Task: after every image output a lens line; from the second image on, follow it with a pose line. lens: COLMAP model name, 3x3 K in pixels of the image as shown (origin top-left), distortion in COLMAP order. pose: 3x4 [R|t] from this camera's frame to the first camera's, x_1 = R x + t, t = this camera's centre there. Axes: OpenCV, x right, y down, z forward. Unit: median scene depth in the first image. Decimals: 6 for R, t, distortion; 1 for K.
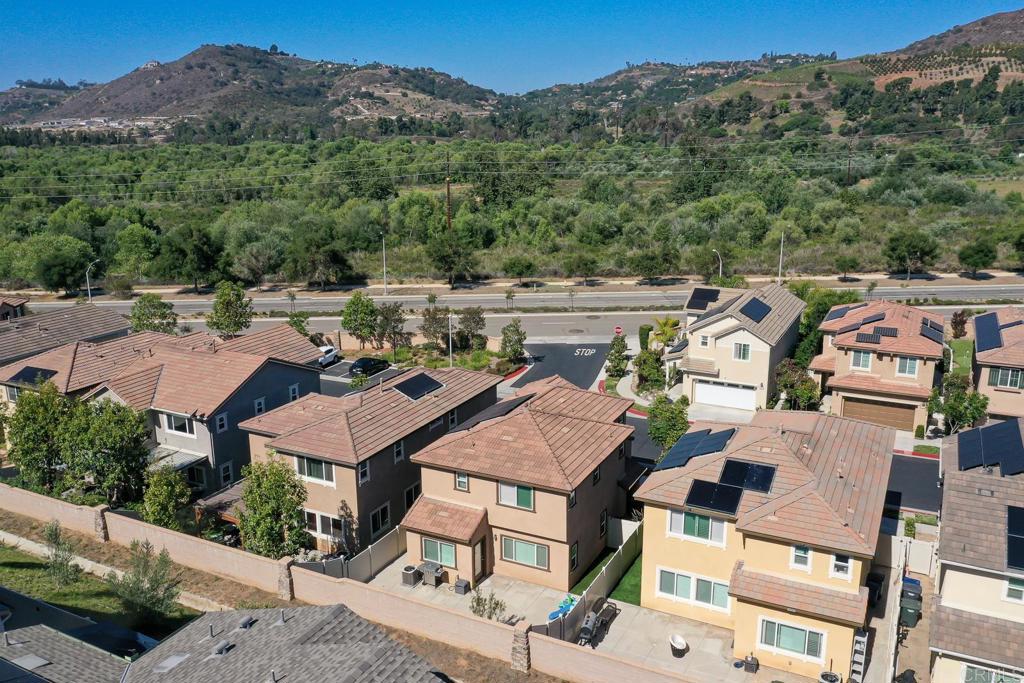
lens RADIAL K [[837.4, 0, 512.0], [0, 837.4, 341.5], [0, 0, 1]] dist [-0.009035, -0.001321]
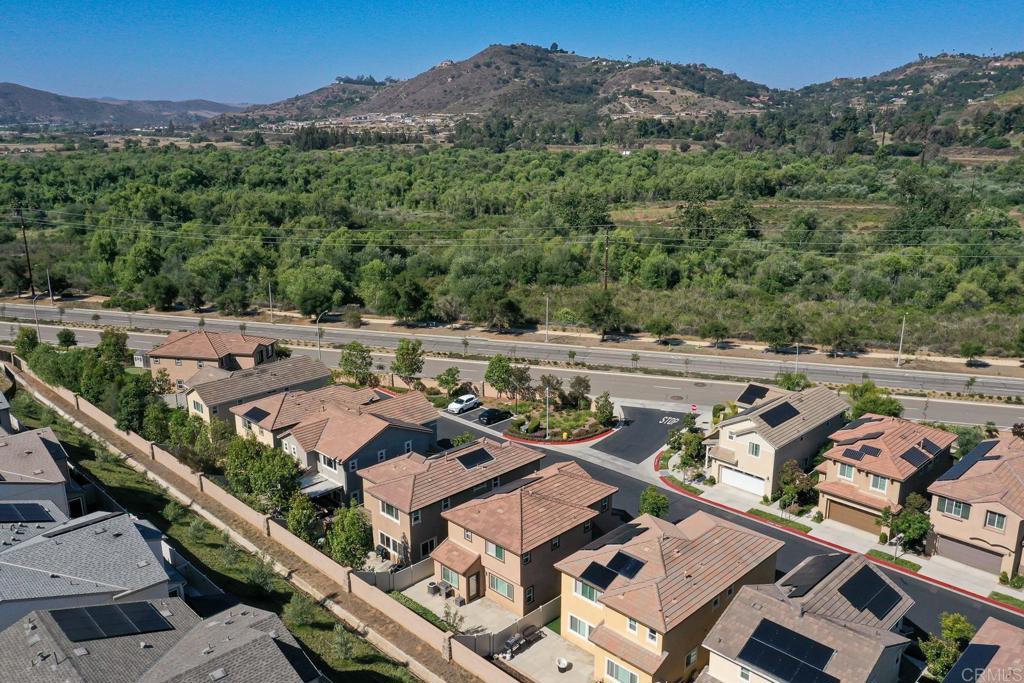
lens RADIAL K [[822.6, 0, 512.0], [0, 822.6, 341.5], [0, 0, 1]] dist [-0.007312, 0.001514]
pose [[0.949656, 0.086789, -0.301033, 0.112653], [-0.081566, 0.996219, 0.029902, -0.061239], [0.302490, -0.003842, 0.953145, -0.109072]]
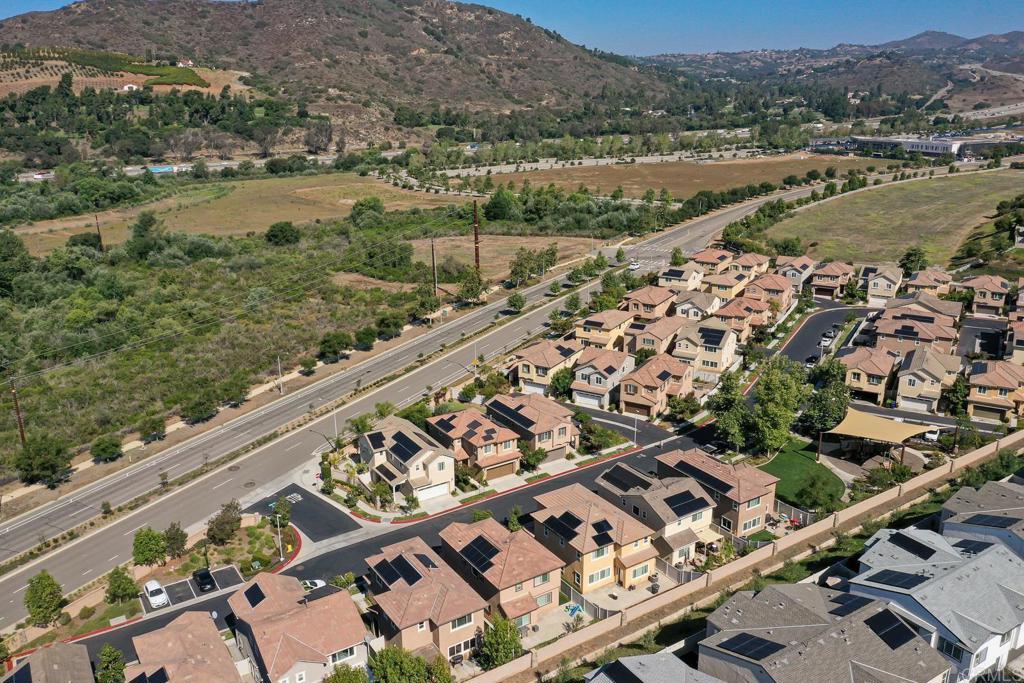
lens RADIAL K [[822.6, 0, 512.0], [0, 822.6, 341.5], [0, 0, 1]] dist [-0.007312, 0.001514]
pose [[0.498094, -0.253333, 0.829292, -0.425004], [0.217217, 0.962331, 0.163509, -0.202629], [-0.839476, 0.098693, 0.534360, -0.049397]]
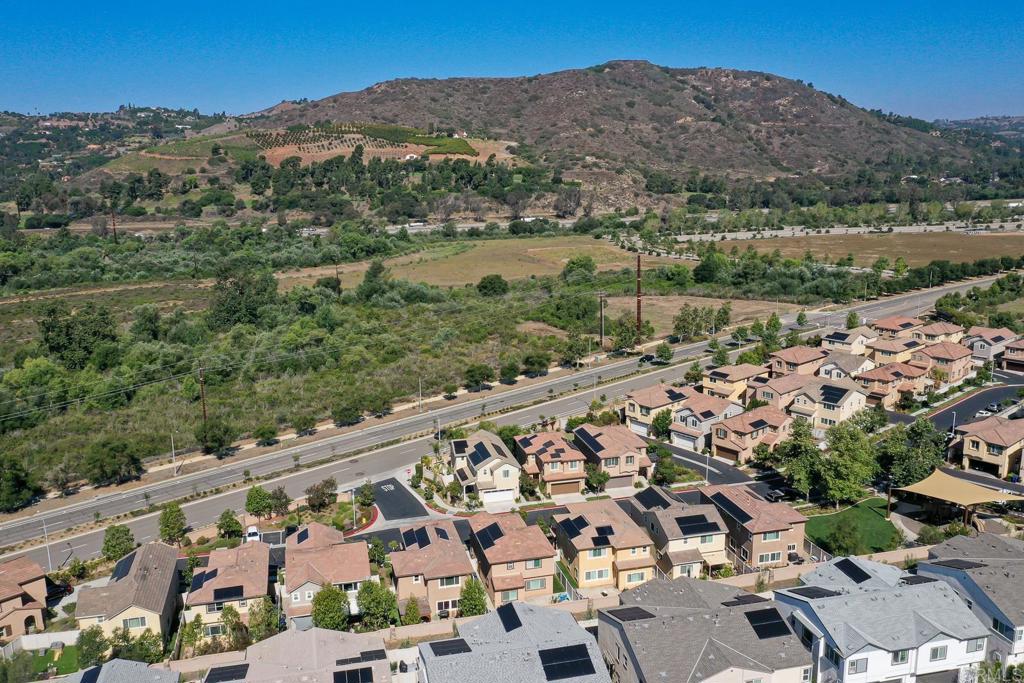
lens RADIAL K [[848.4, 0, 504.4], [0, 848.4, 343.0], [0, 0, 1]] dist [-0.001063, -0.000617]
pose [[0.755582, -0.142349, 0.639401, -0.406801], [0.170387, 0.985213, 0.017989, -0.136930], [-0.632507, 0.095354, 0.768663, -0.257083]]
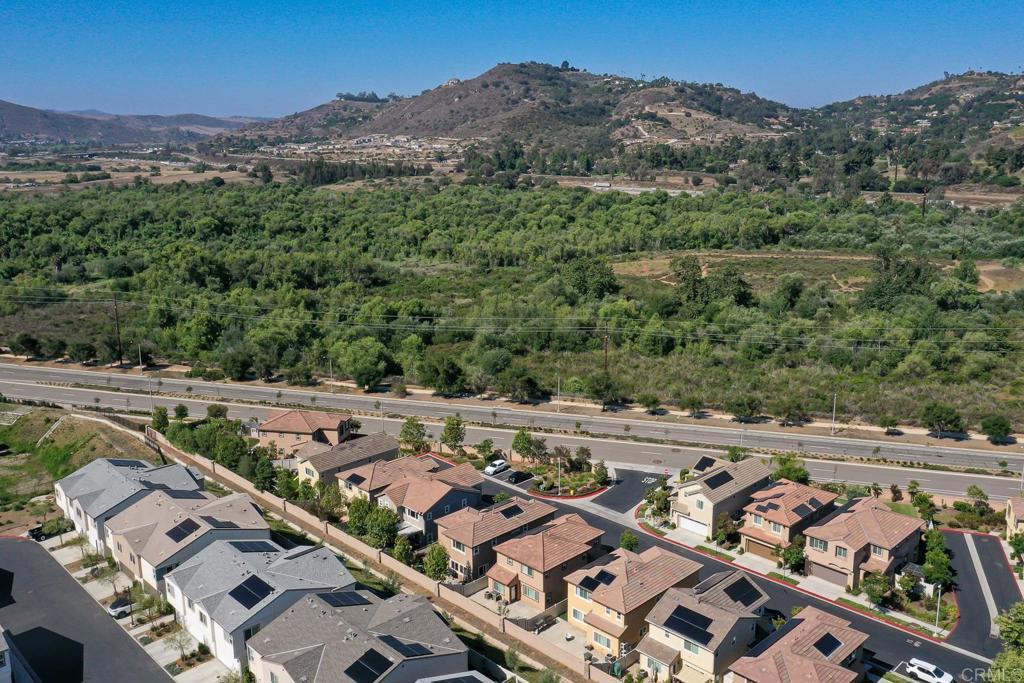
lens RADIAL K [[888.9, 0, 514.8], [0, 888.9, 326.5], [0, 0, 1]] dist [-0.005439, -0.006609]
pose [[0.947694, 0.070867, -0.311212, 0.184187], [-0.079710, 0.996693, -0.015771, -0.123696], [0.309066, 0.039753, 0.950210, -0.390463]]
